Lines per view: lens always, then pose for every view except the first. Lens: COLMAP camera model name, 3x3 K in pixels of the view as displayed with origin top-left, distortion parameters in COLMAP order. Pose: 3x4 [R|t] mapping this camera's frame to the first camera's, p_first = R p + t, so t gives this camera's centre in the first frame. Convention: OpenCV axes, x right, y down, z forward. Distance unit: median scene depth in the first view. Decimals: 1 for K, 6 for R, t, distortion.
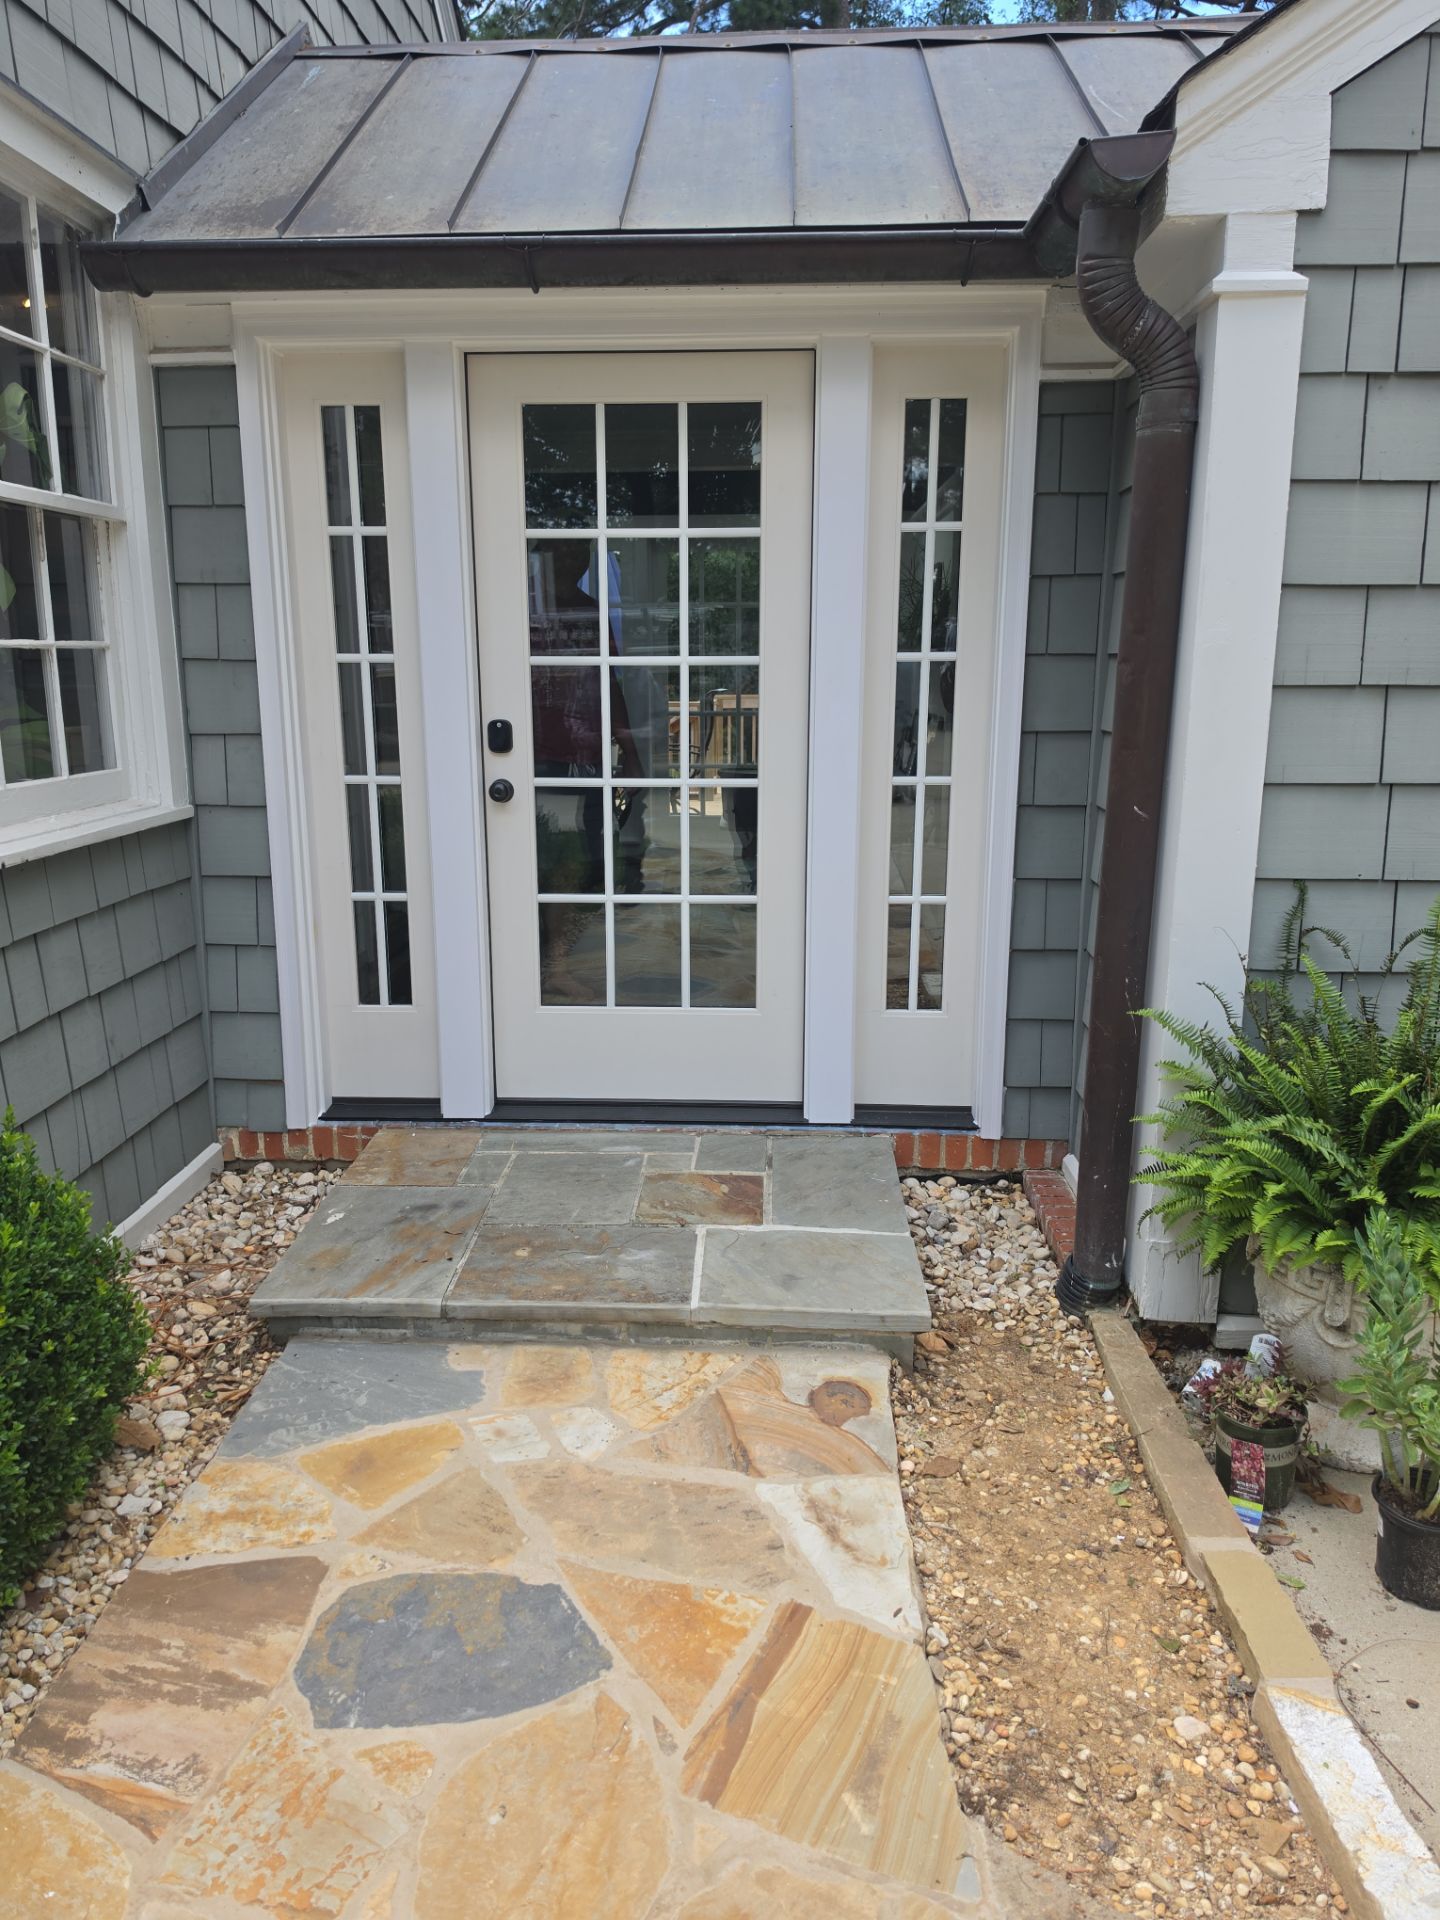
lens RADIAL K [[1295.3, 0, 715.1], [0, 1295.3, 935.4], [0, 0, 1]] dist [0.080358, -0.123967]
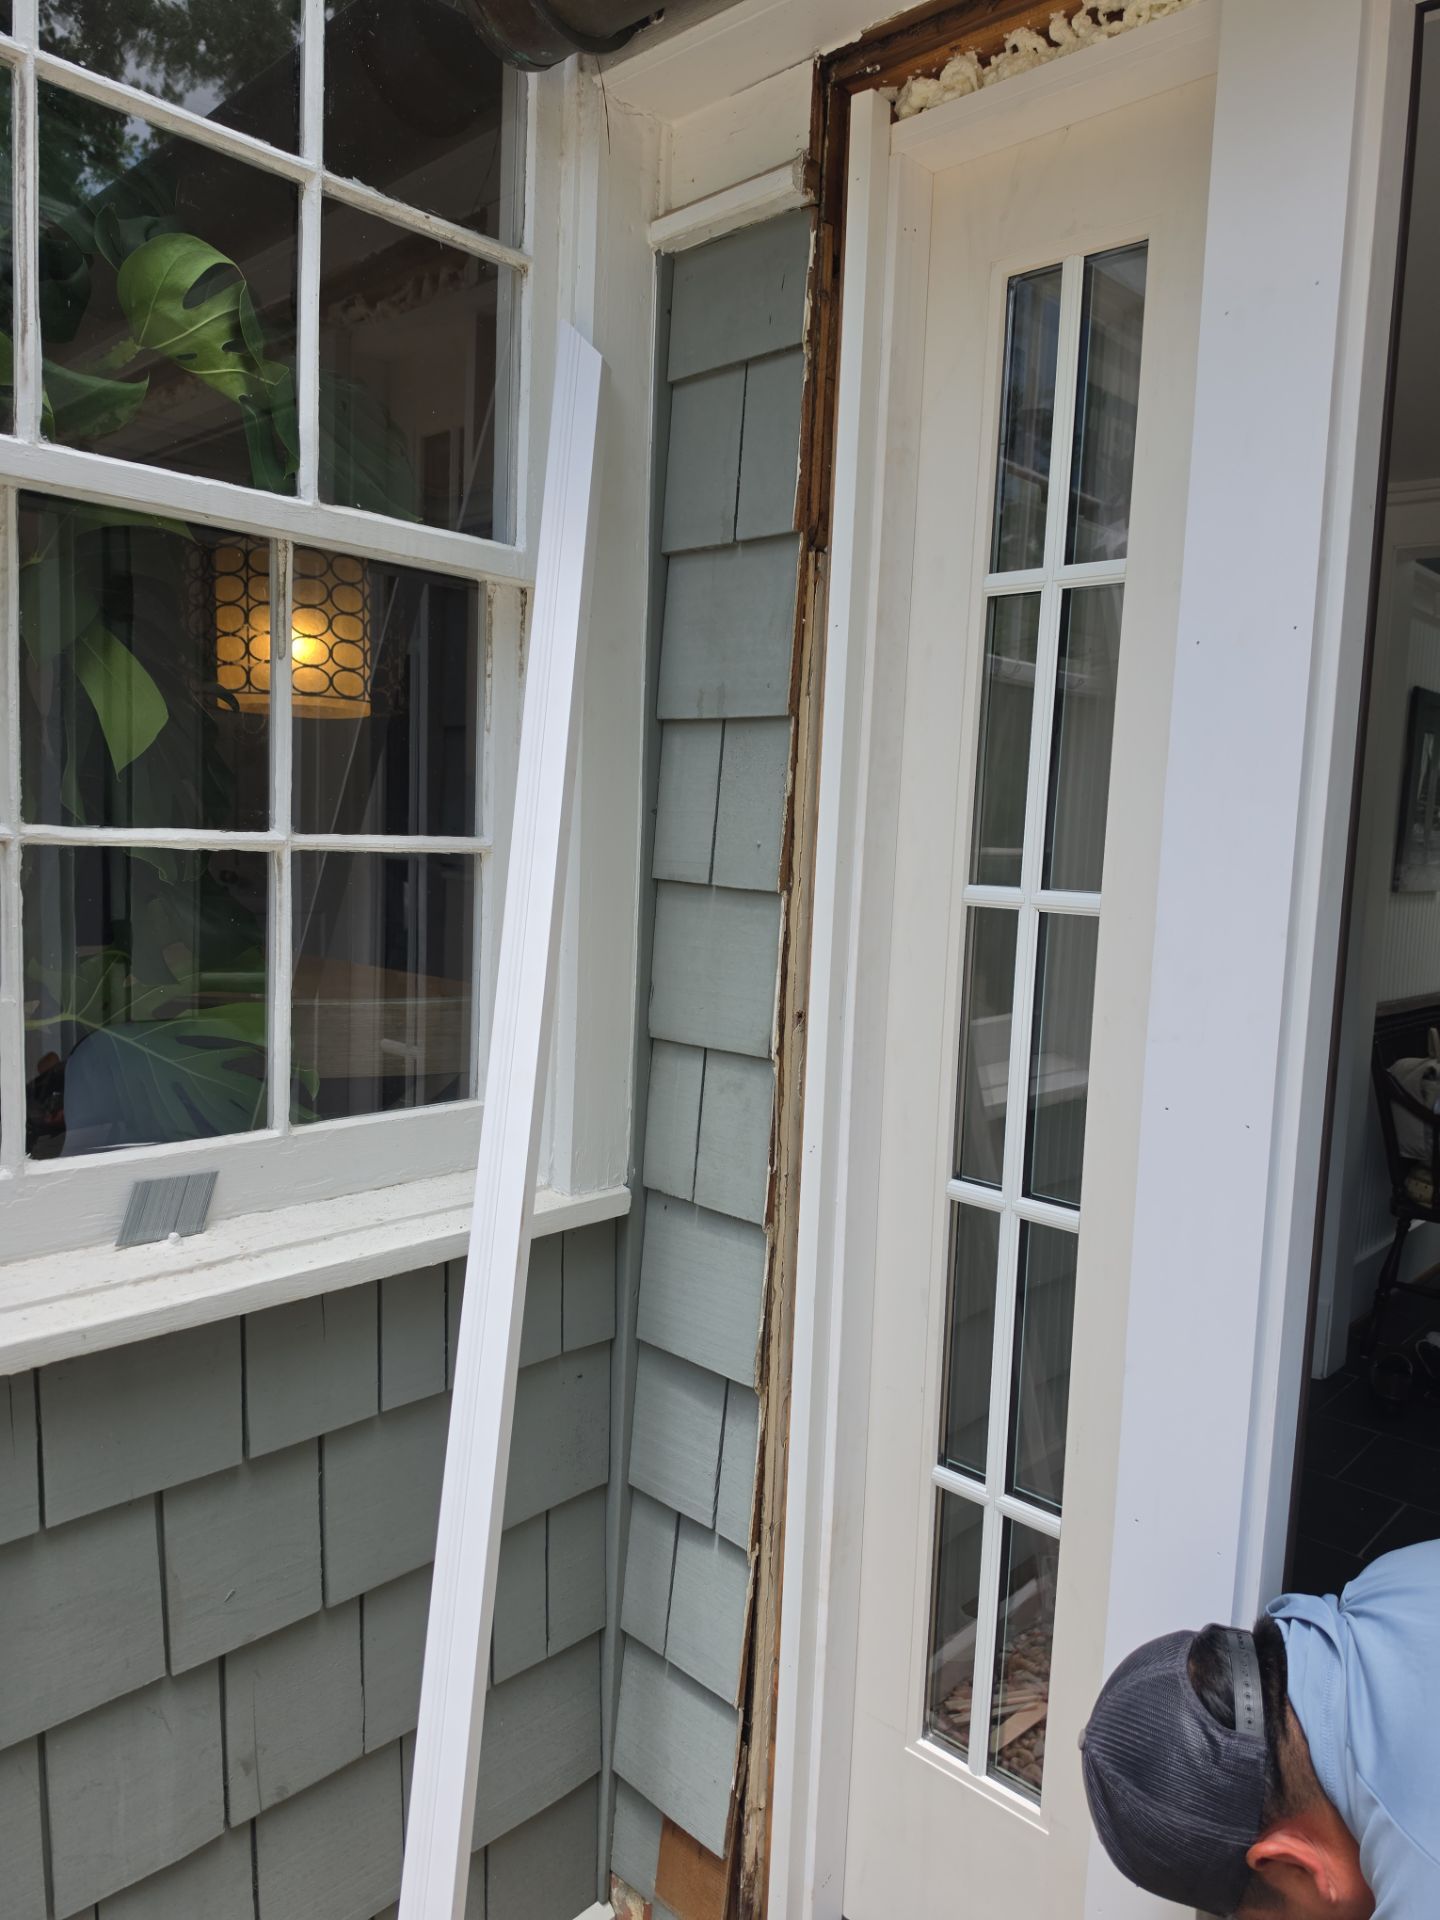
lens RADIAL K [[1331.3, 0, 718.5], [0, 1331.3, 959.7], [0, 0, 1]] dist [0.089339, -0.134762]
pose [[0.756985, 0.096522, -0.646264, -0.089648], [-0.175143, 0.982812, -0.058363, -0.174469], [0.629523, 0.157368, 0.760879, 0.721030]]
